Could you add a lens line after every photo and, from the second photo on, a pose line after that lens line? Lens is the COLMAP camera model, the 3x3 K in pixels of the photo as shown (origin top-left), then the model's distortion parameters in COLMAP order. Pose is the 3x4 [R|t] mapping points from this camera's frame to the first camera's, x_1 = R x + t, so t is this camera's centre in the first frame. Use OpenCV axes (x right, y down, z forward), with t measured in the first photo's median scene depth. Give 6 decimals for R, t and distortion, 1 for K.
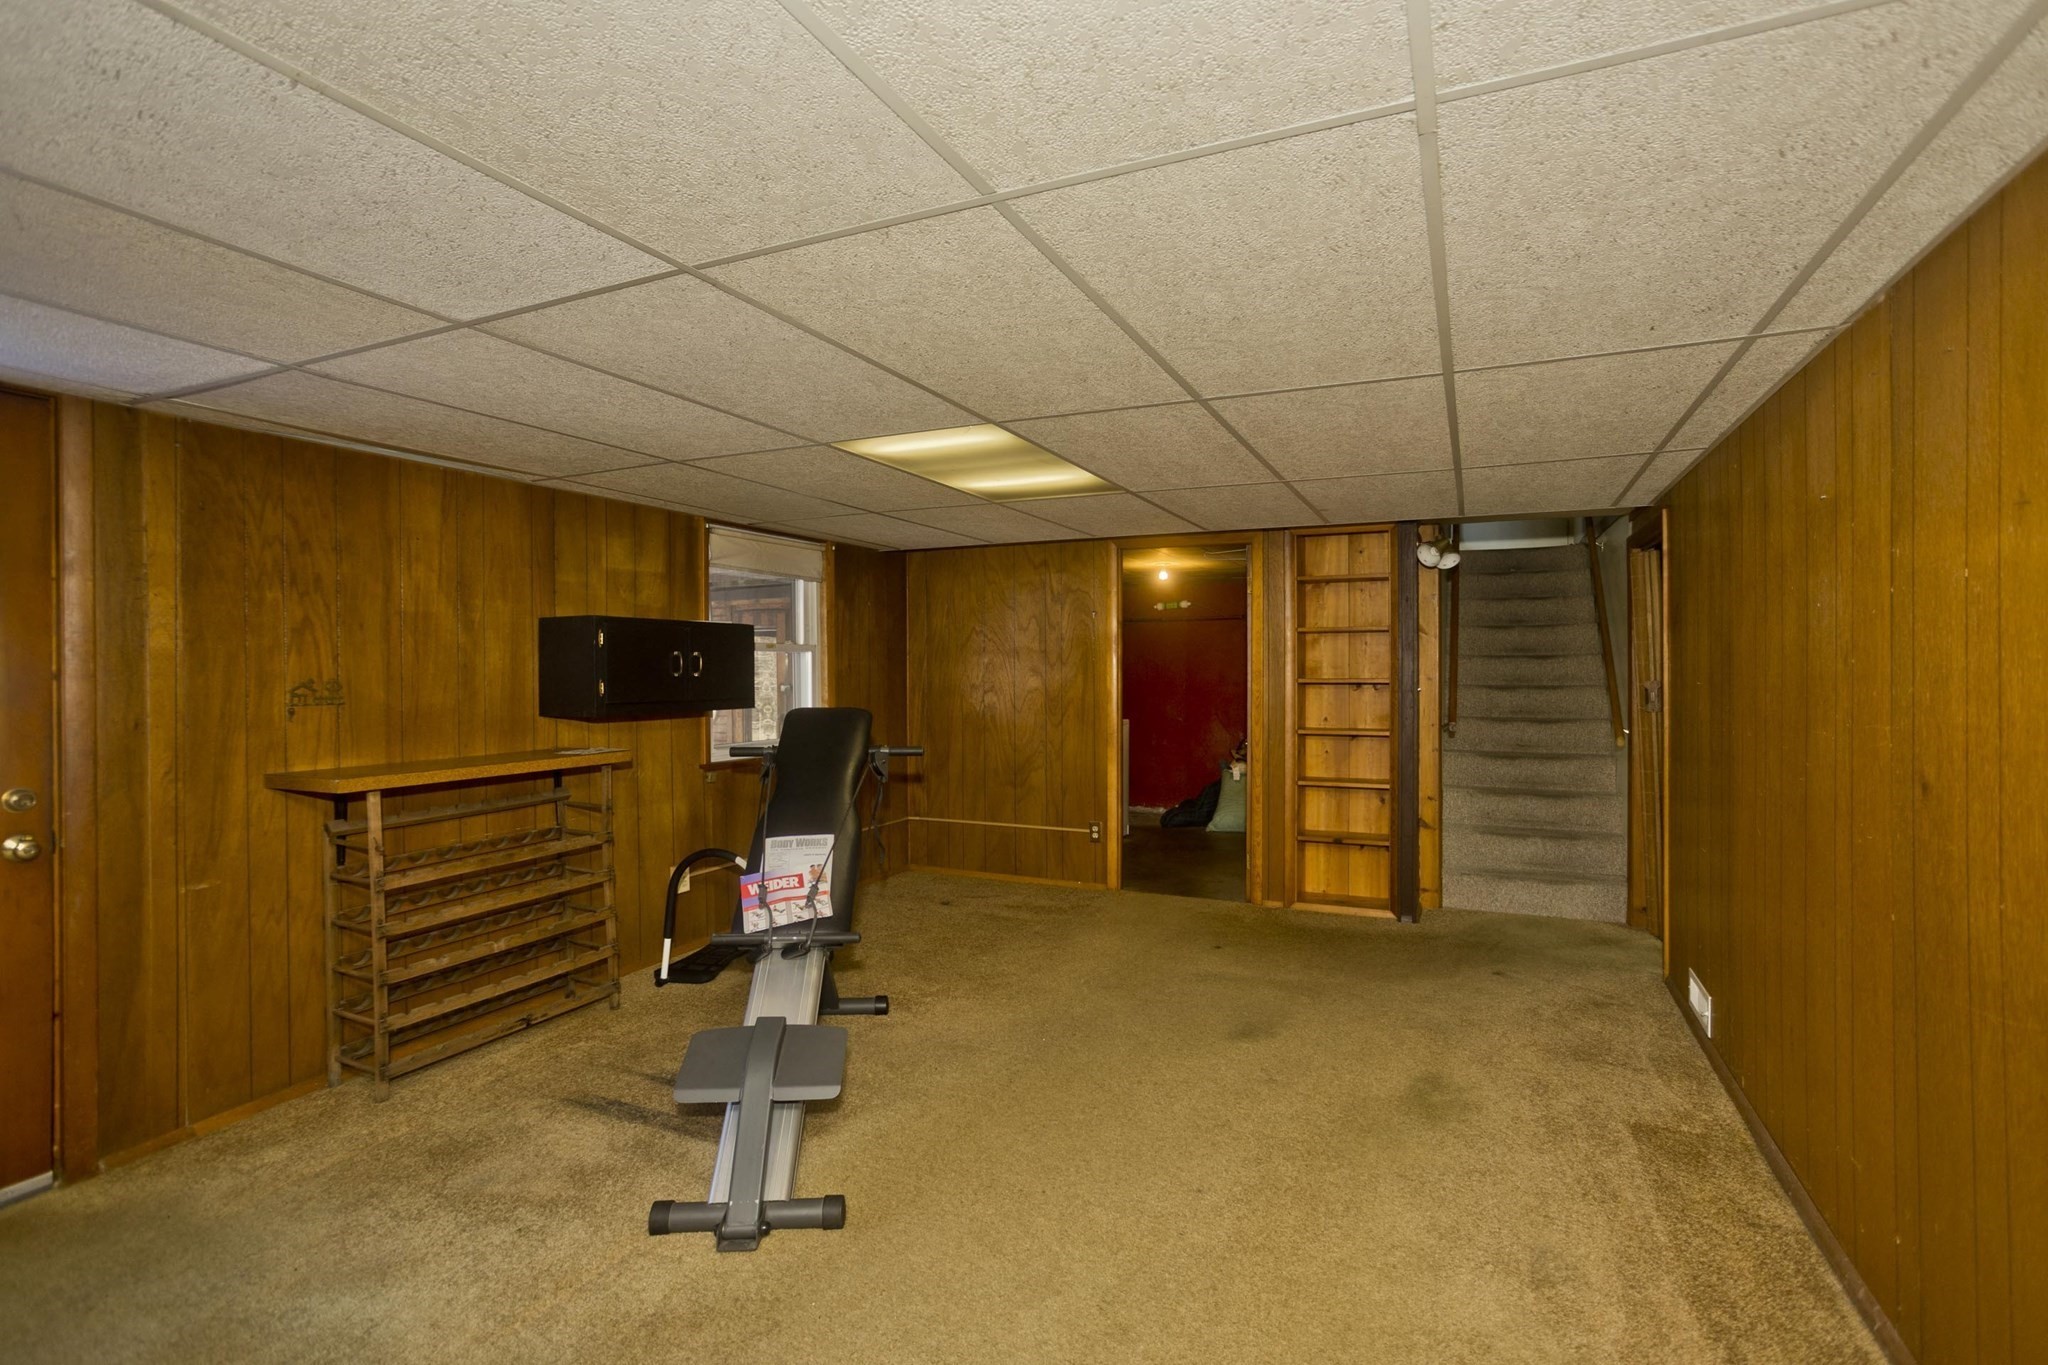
lens RADIAL K [[981.9, 0, 1028.5], [0, 981.9, 674.1], [0, 0, 1]] dist [-0.054265, 0.035985]
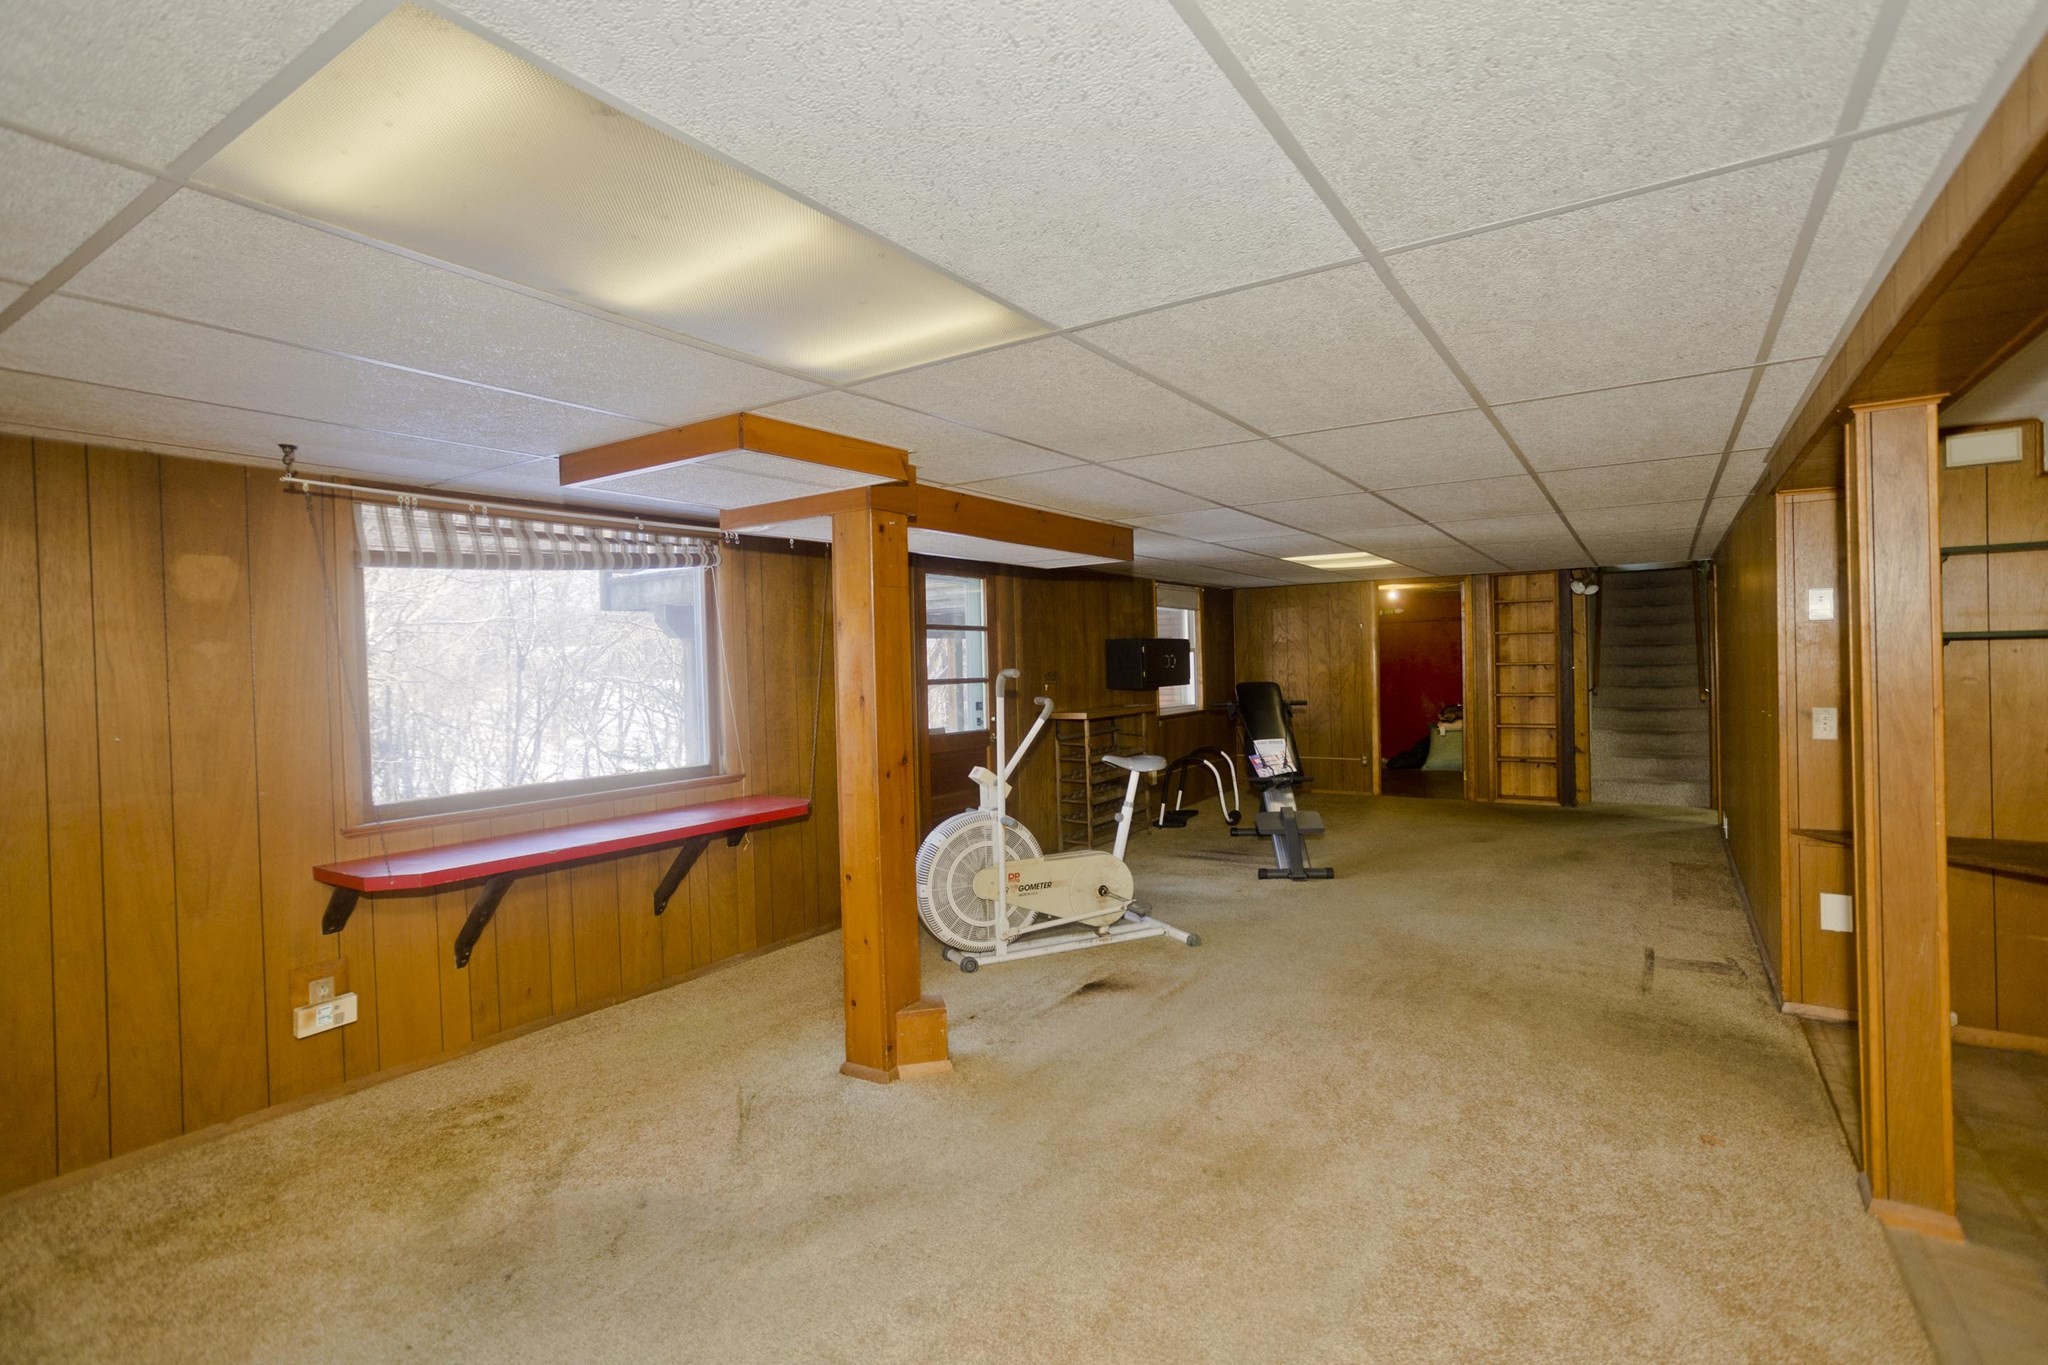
lens RADIAL K [[981.9, 0, 1028.5], [0, 981.9, 674.1], [0, 0, 1]] dist [-0.054265, 0.035985]
pose [[0.988969, -0.017767, -0.147052, -0.260205], [0.019251, 0.999777, 0.008673, -0.005294], [0.146866, -0.011408, 0.989091, -0.726898]]
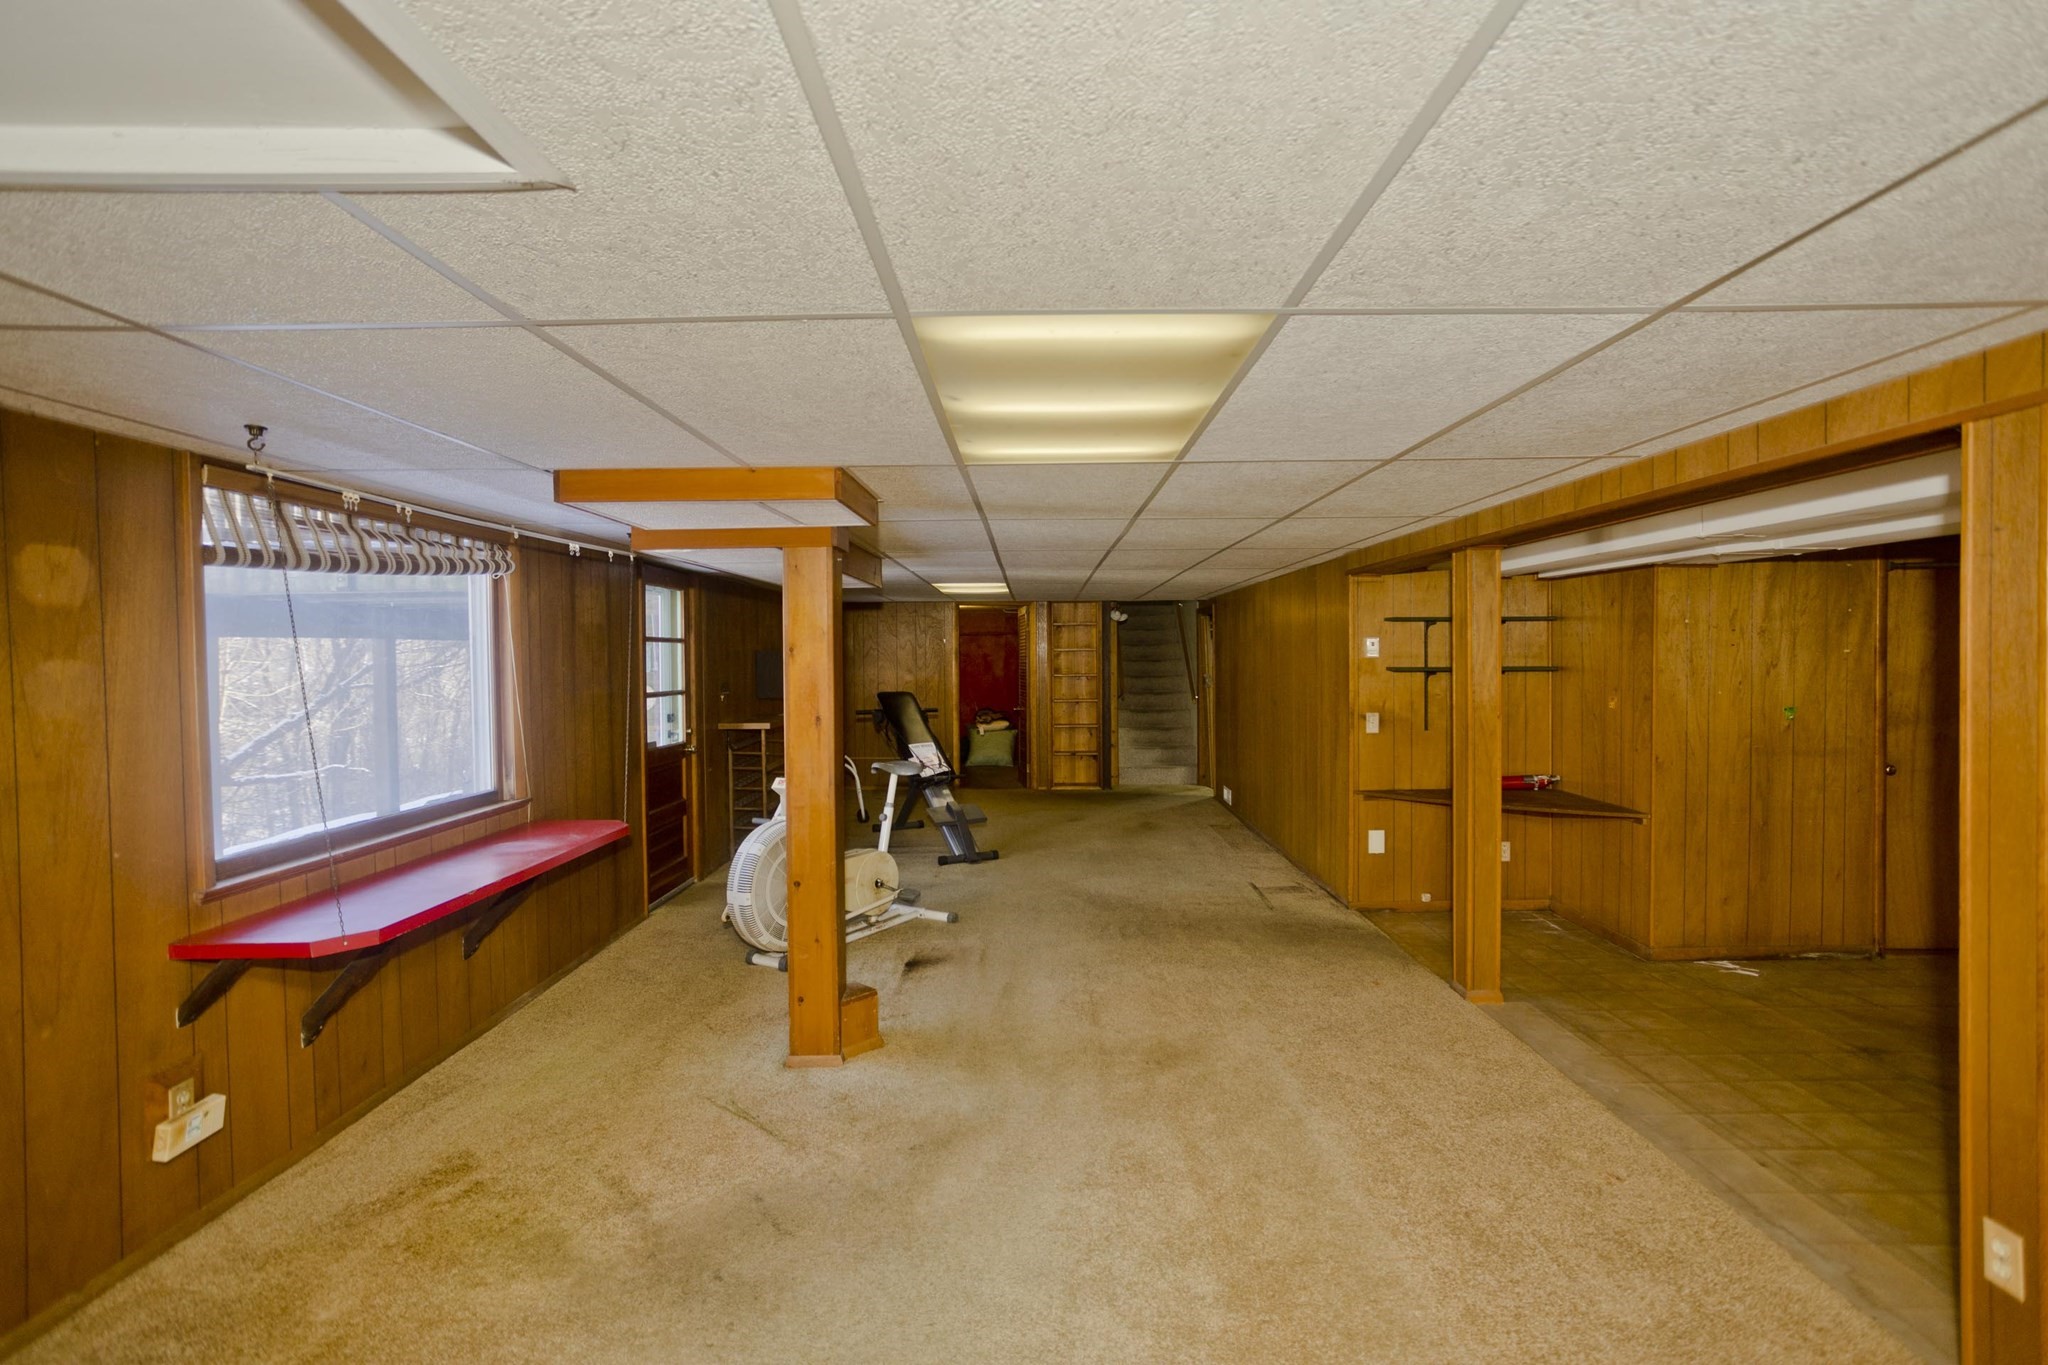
lens RADIAL K [[981.9, 0, 1028.5], [0, 981.9, 674.1], [0, 0, 1]] dist [-0.054265, 0.035985]
pose [[0.913581, -0.012285, 0.406472, -0.578204], [0.006875, 0.999867, 0.014767, -0.024700], [-0.406600, -0.010697, 0.913544, -0.802705]]
